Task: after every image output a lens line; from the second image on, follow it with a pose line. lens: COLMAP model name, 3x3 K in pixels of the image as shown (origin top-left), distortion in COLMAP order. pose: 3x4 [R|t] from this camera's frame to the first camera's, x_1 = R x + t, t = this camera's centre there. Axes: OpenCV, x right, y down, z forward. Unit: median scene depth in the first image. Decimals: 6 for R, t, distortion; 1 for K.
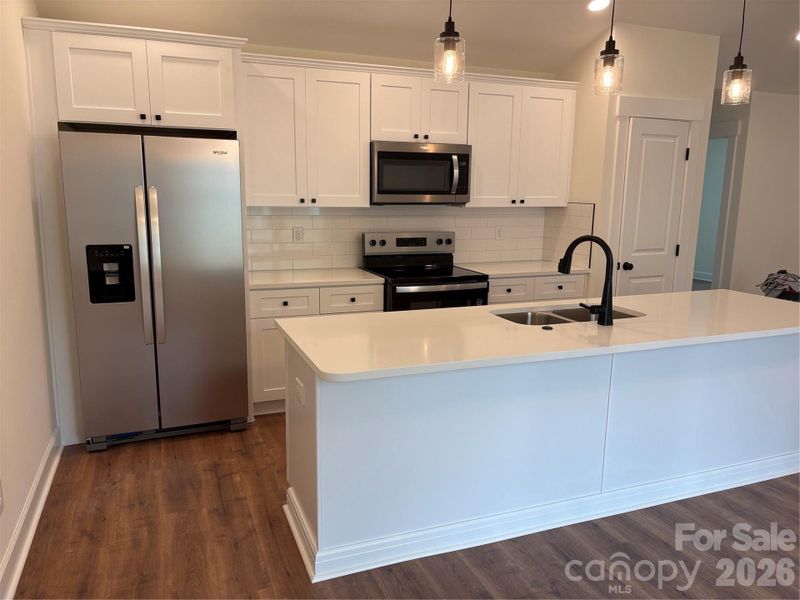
lens RADIAL K [[600.7, 0, 400.0], [0, 600.7, 300.0], [0, 0, 1]] dist [0.017688, -0.002069]
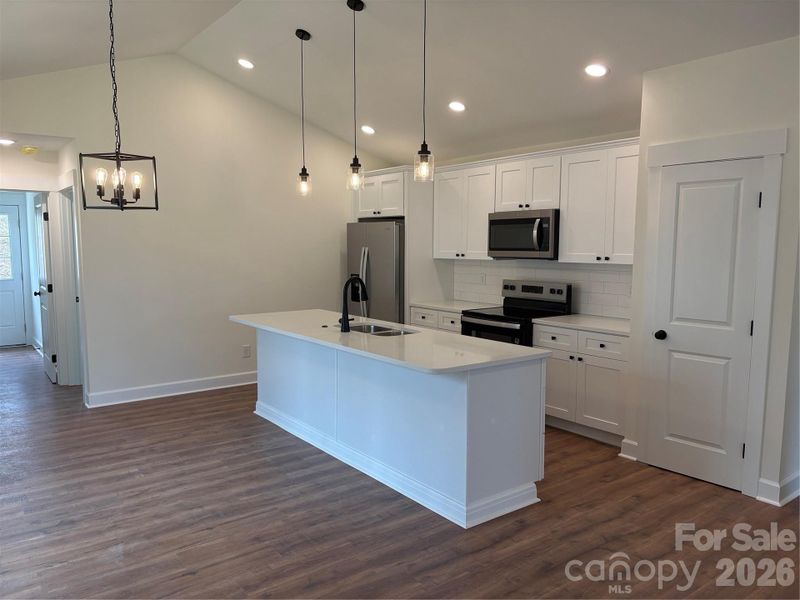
lens RADIAL K [[600.7, 0, 400.0], [0, 600.7, 300.0], [0, 0, 1]] dist [0.017688, -0.002069]
pose [[0.267593, 0.084180, -0.959848, 1.190209], [-0.165673, 0.985360, 0.040229, -0.084580], [0.949182, 0.148256, 0.277622, 0.431460]]
